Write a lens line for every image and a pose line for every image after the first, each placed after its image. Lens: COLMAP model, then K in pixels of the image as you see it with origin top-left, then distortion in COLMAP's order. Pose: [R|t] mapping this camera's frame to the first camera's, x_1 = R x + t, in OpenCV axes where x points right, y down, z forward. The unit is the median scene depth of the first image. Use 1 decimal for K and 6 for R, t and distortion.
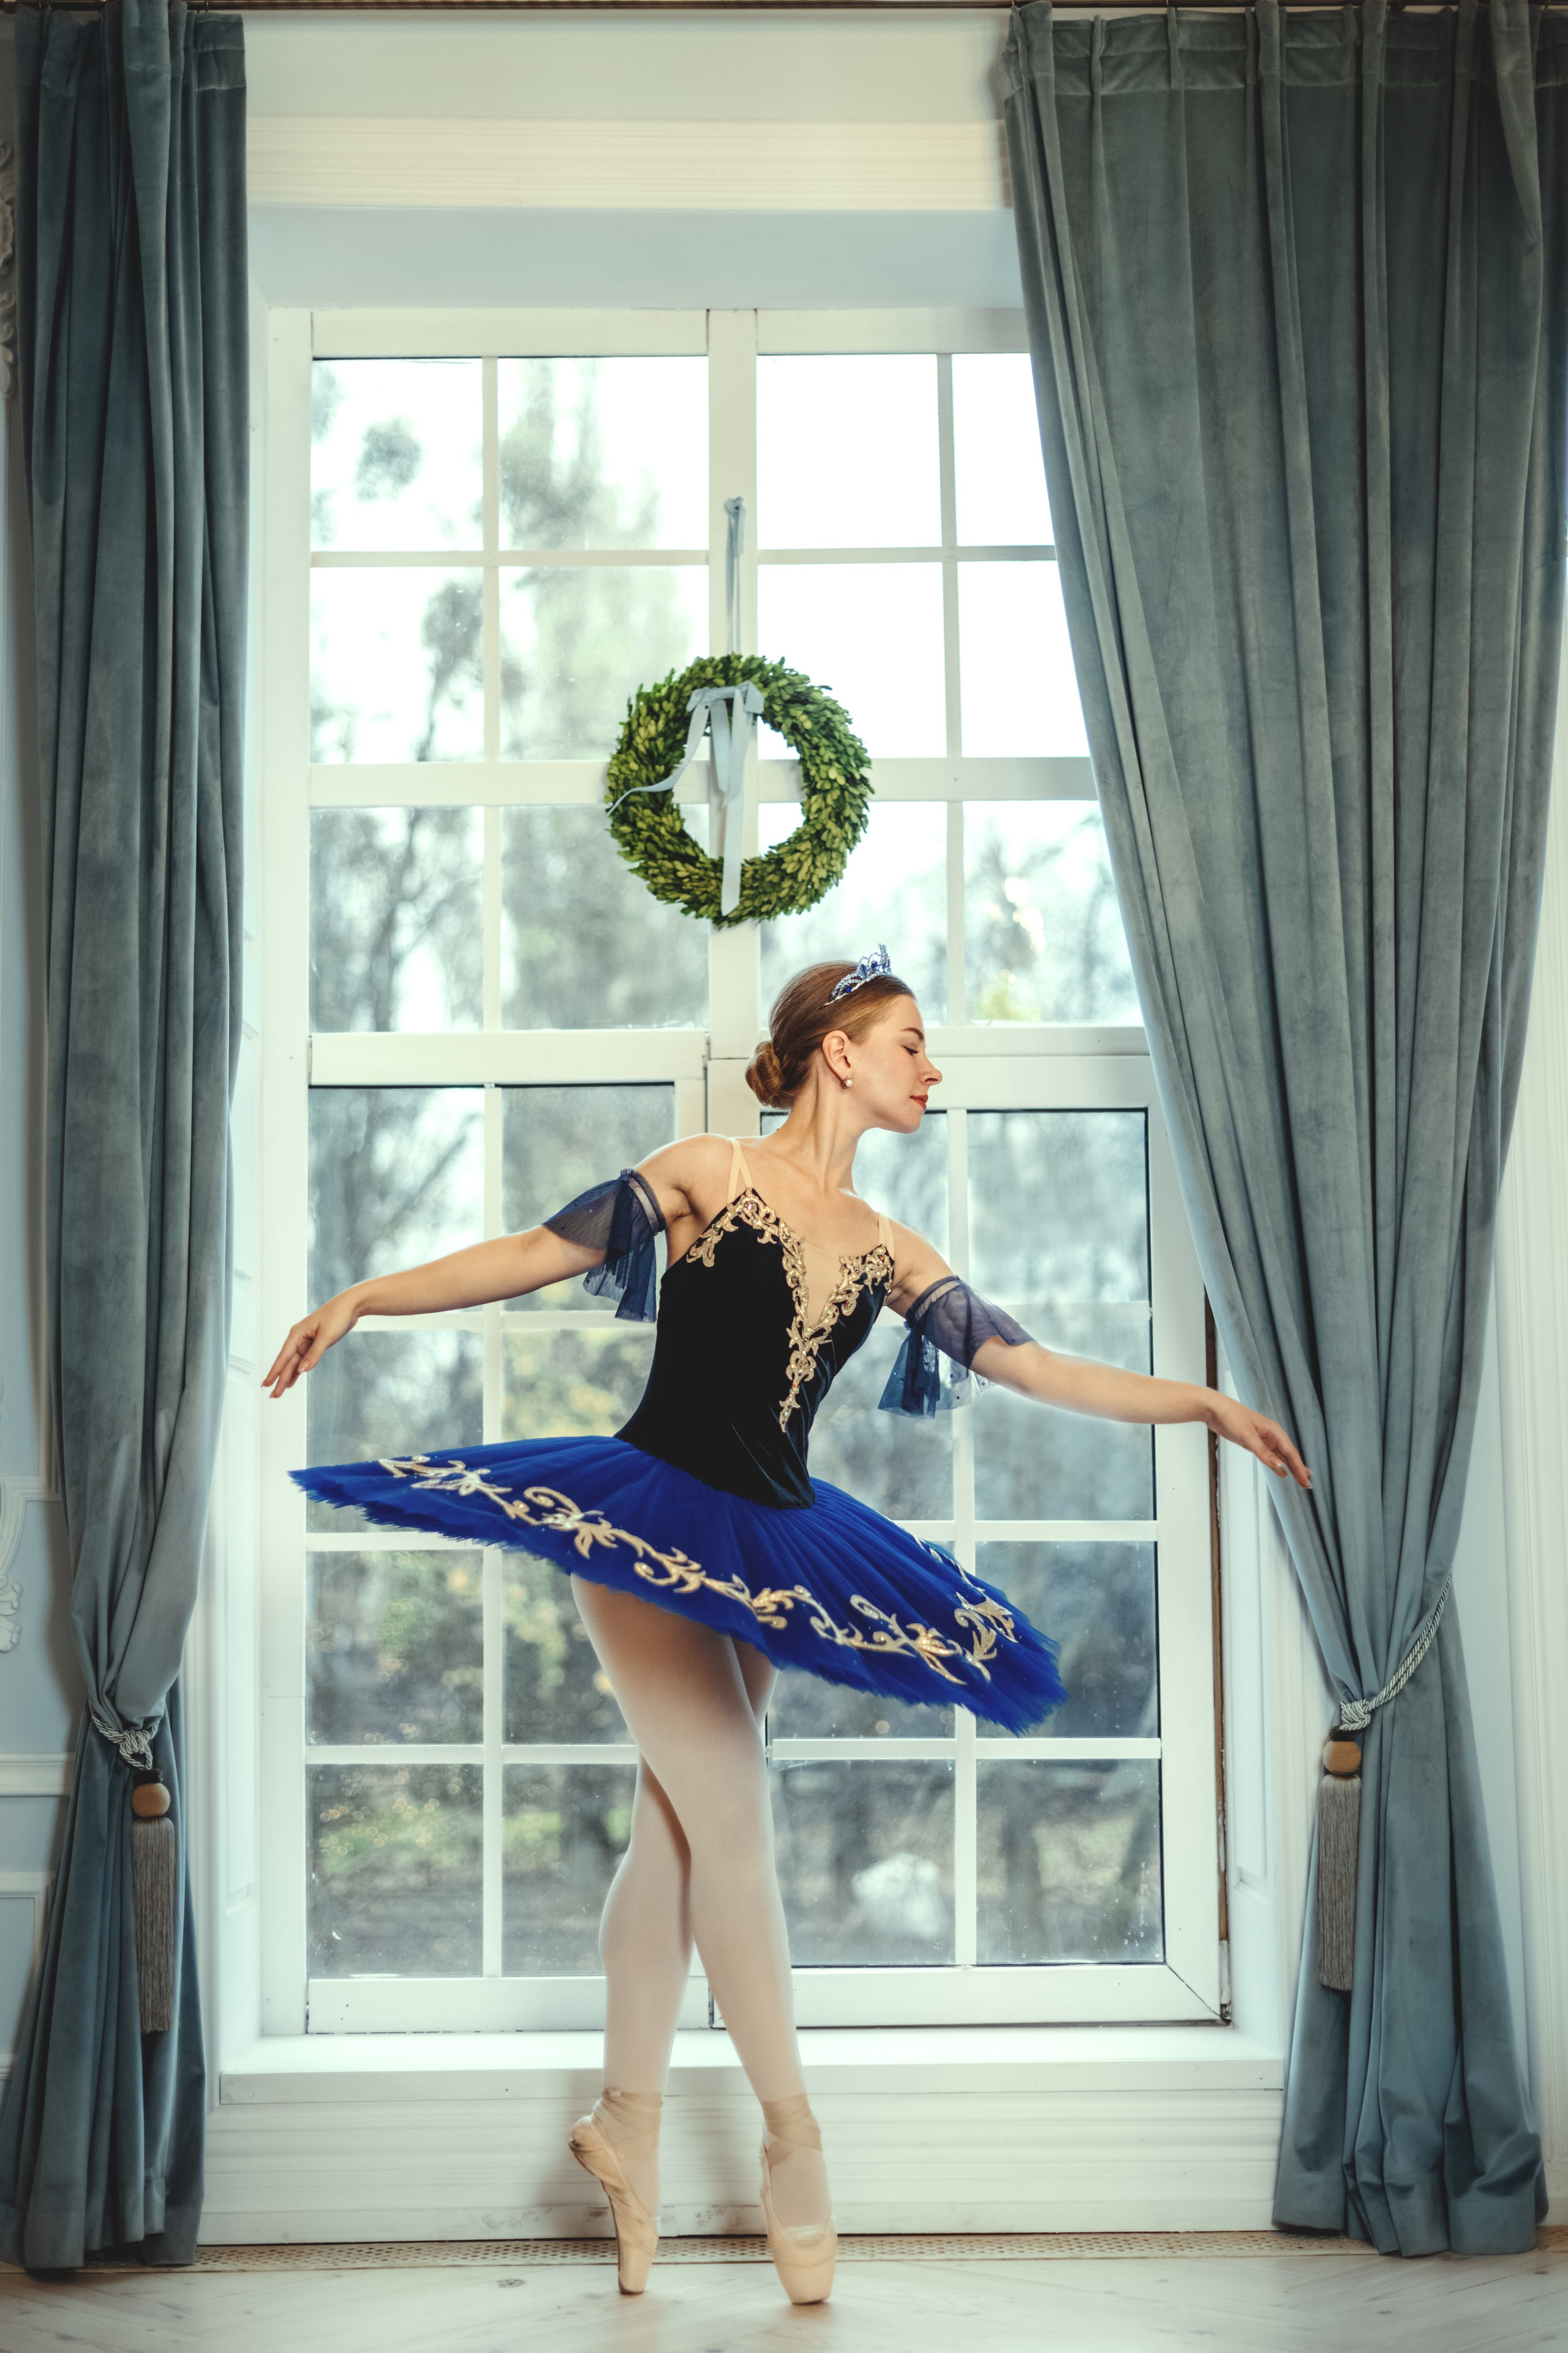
lens RADIAL K [[3482.8, 0, 781.7], [0, 3482.8, 1129.4], [0, 0, 1]] dist [-0.141164, -0.206984]
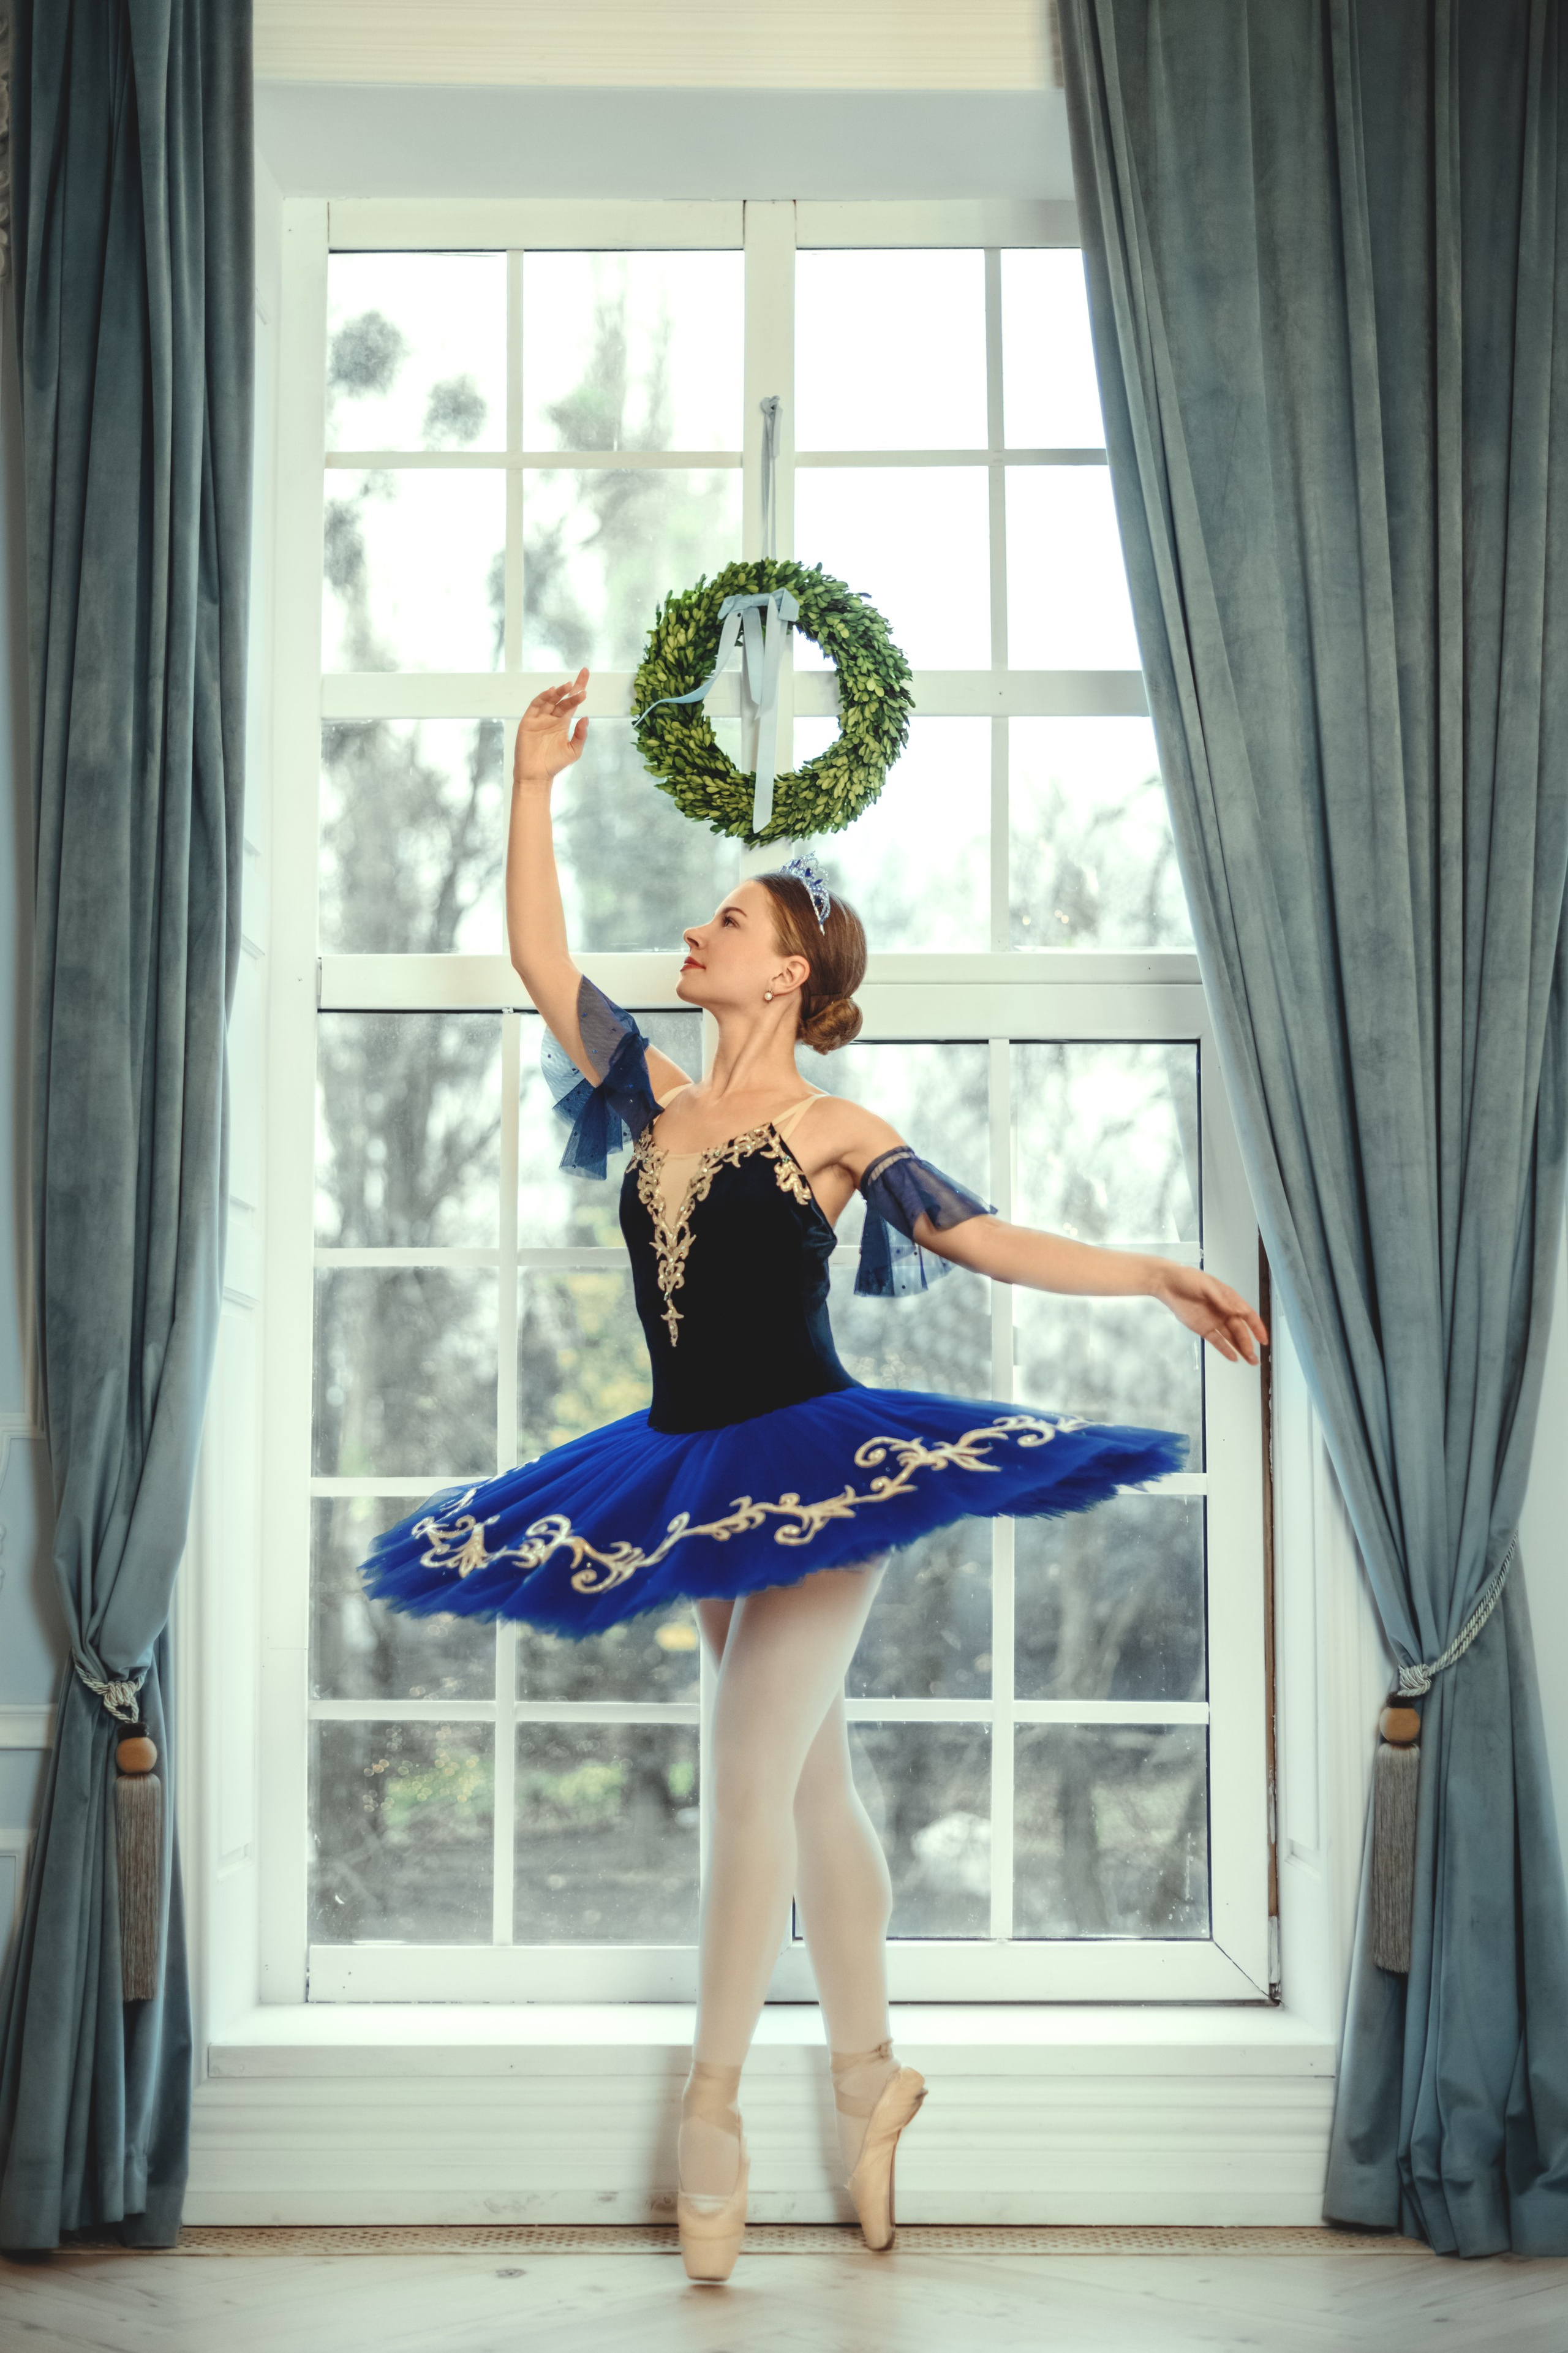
lens RADIAL K [[3236.5, 0, 784.0], [0, 3236.5, 1176.5], [0, 0, 1]] dist [-0.124002, -0.010140]
pose [[0.999453, 0.007272, -0.032253, 0.021144], [-0.006782, 0.999860, 0.015288, 0.019564], [0.032360, -0.015061, 0.999363, 0.118824]]
